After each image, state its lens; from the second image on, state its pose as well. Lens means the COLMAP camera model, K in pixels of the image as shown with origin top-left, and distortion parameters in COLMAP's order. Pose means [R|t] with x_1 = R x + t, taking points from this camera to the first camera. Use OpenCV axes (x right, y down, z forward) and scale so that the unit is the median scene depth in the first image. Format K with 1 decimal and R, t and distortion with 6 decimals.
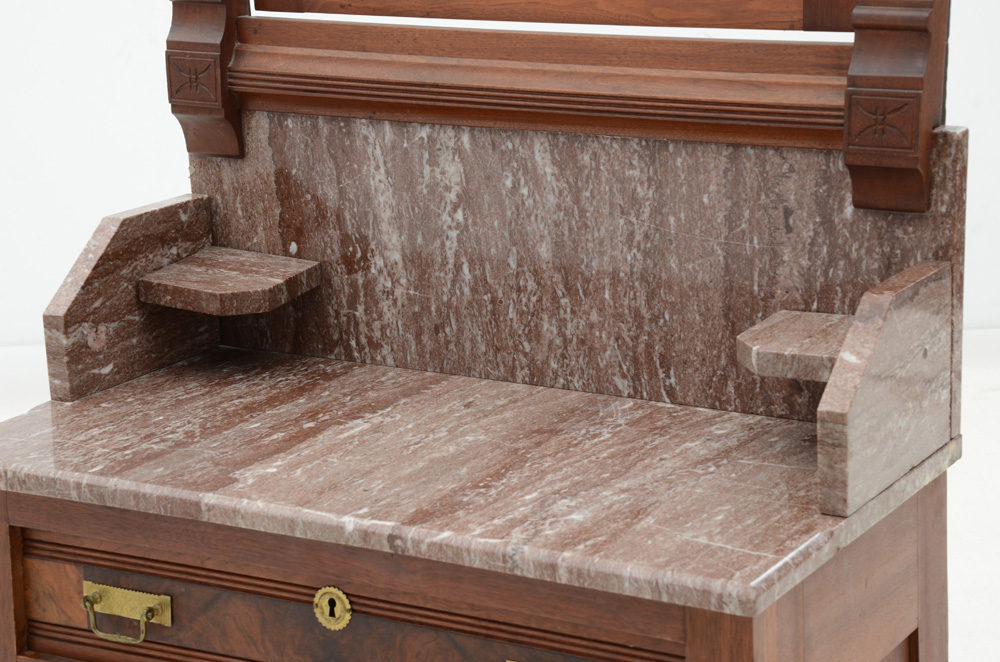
lens RADIAL K [[2393.6, 0, 490.0], [0, 2393.6, 332.7], [0, 0, 1]] dist [0.553385, 0.000000]
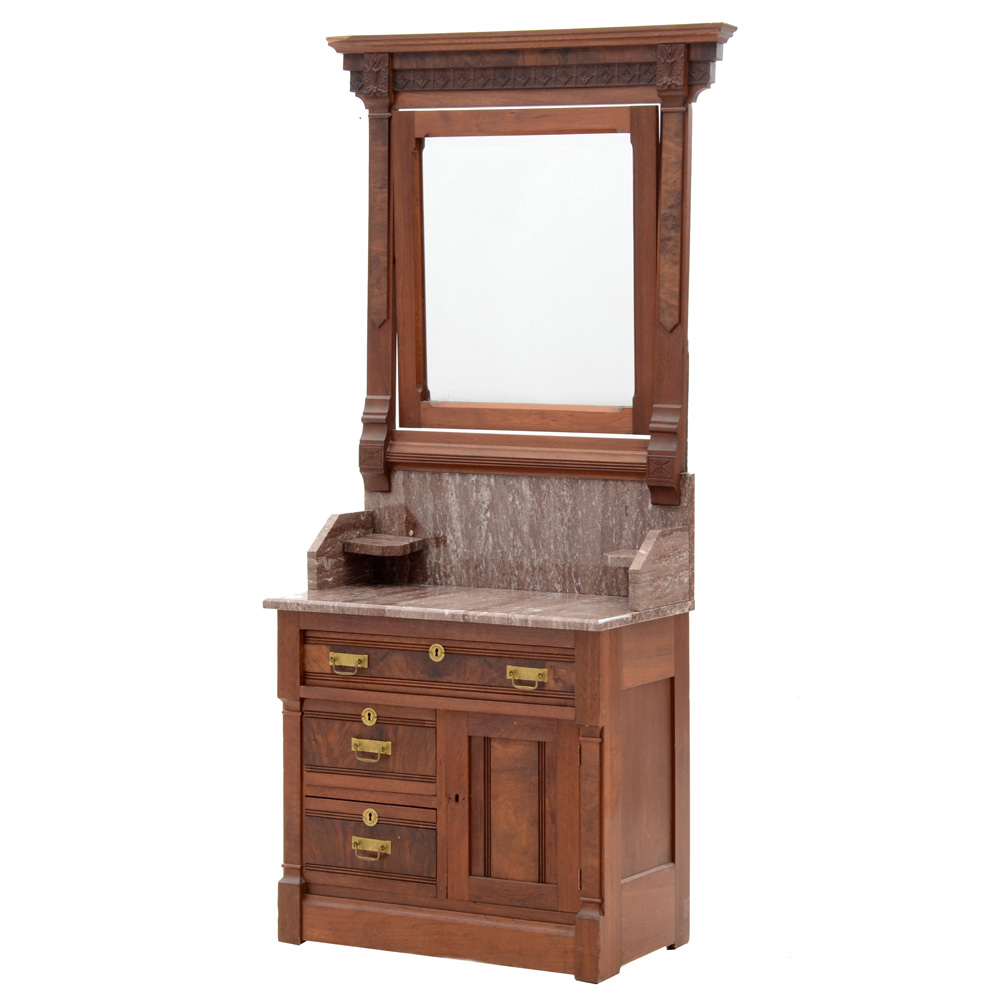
lens RADIAL K [[3189.9, 0, 506.7], [0, 3189.9, 499.3], [0, 0, 1]] dist [0.307634, 0.000000]
pose [[0.999440, 0.029097, 0.016533, -0.047475], [-0.025836, 0.984853, -0.171454, 0.472011], [-0.021271, 0.170931, 0.985053, -2.054667]]
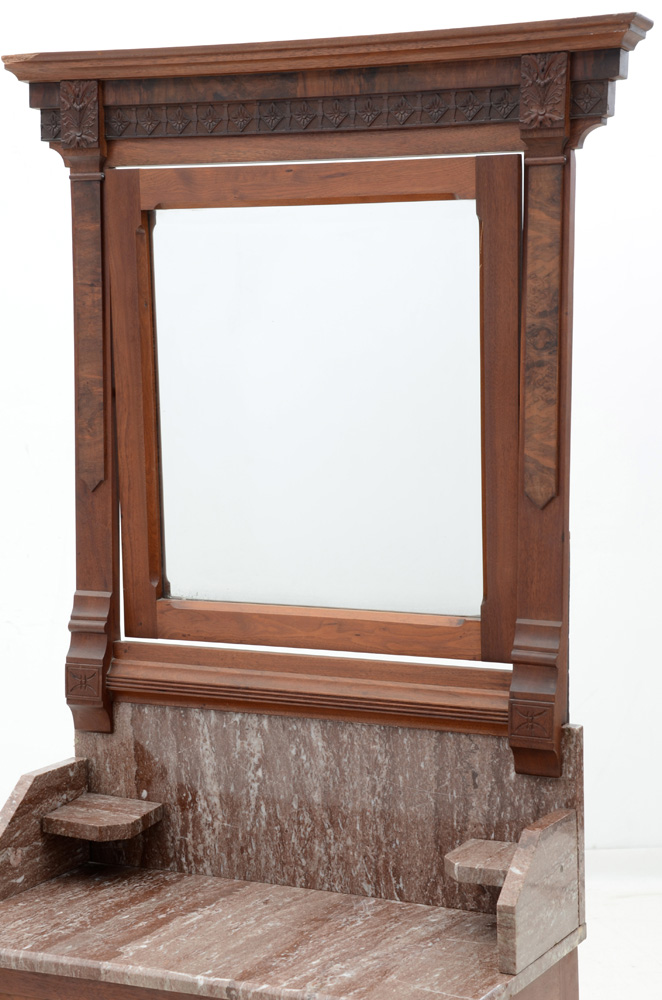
lens RADIAL K [[2140.5, 0, 332.5], [0, 2140.5, 514.2], [0, 0, 1]] dist [0.399766, 0.000000]
pose [[0.997550, 0.013424, 0.068664, -0.065067], [-0.002900, 0.988510, -0.151129, -0.004959], [-0.069904, 0.150560, 0.986126, -0.387772]]
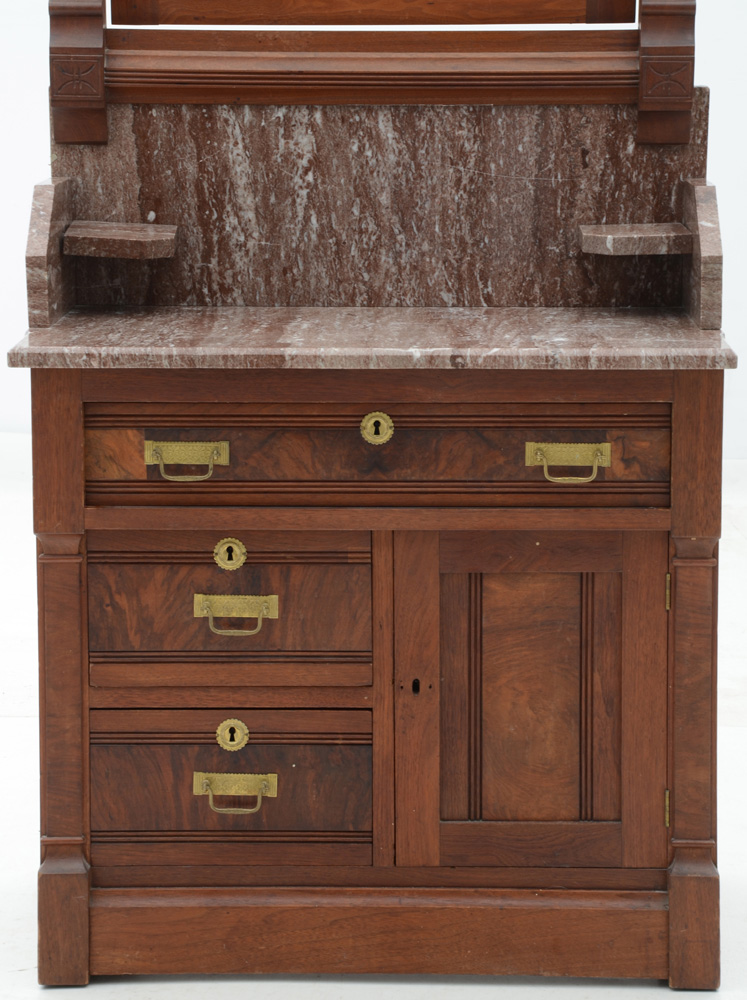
lens RADIAL K [[2837.8, 0, 370.0], [0, 2837.8, 450.6], [0, 0, 1]] dist [0.535346, 0.000000]
pose [[0.872576, -0.051860, 0.485718, -0.766920], [0.097241, 0.992888, -0.068680, 0.214098], [-0.478702, 0.107160, 0.871413, -0.351925]]
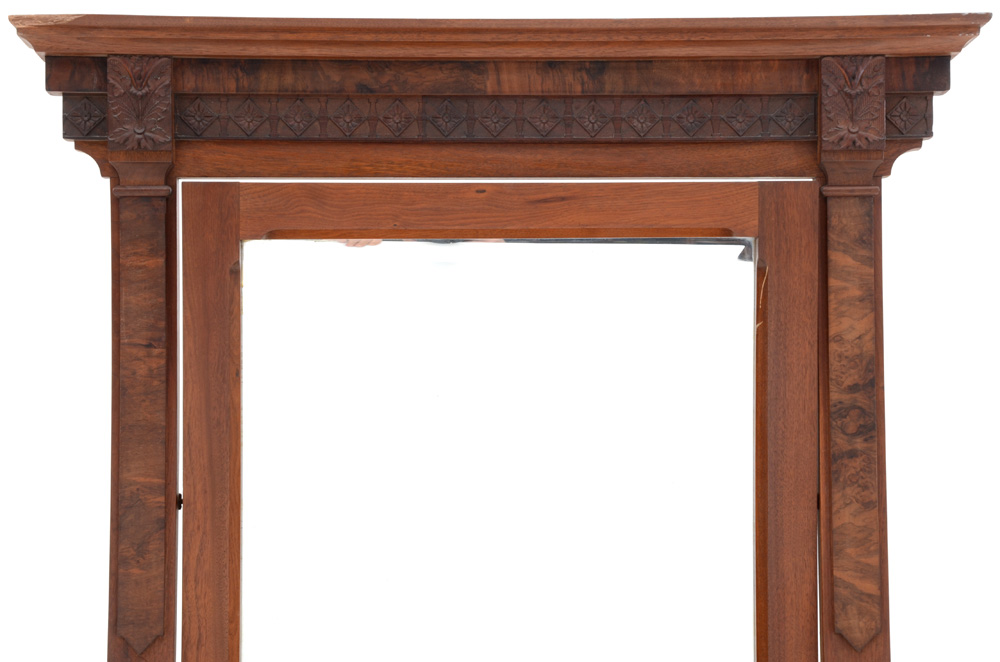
lens RADIAL K [[2140.5, 0, 482.3], [0, 2140.5, 296.7], [0, 0, 1]] dist [0.399766, 0.000000]
pose [[0.858312, 0.028250, 0.512350, -0.503222], [0.106682, 0.966841, -0.232027, -0.150619], [-0.501916, 0.253810, 0.826838, 0.126309]]
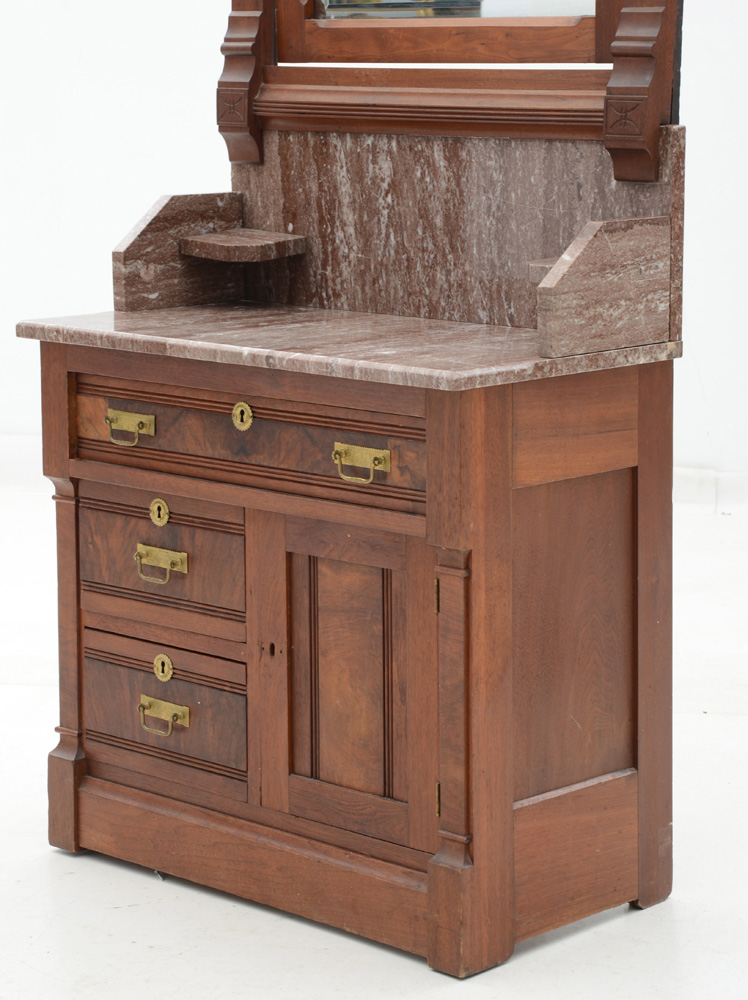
lens RADIAL K [[2668.6, 0, 366.2], [0, 2668.6, 452.8], [0, 0, 1]] dist [0.512433, 0.000000]
pose [[0.971875, 0.062109, -0.227160, 0.363595], [-0.082302, 0.993349, -0.080524, 0.243381], [0.220648, 0.096955, 0.970523, -0.577043]]
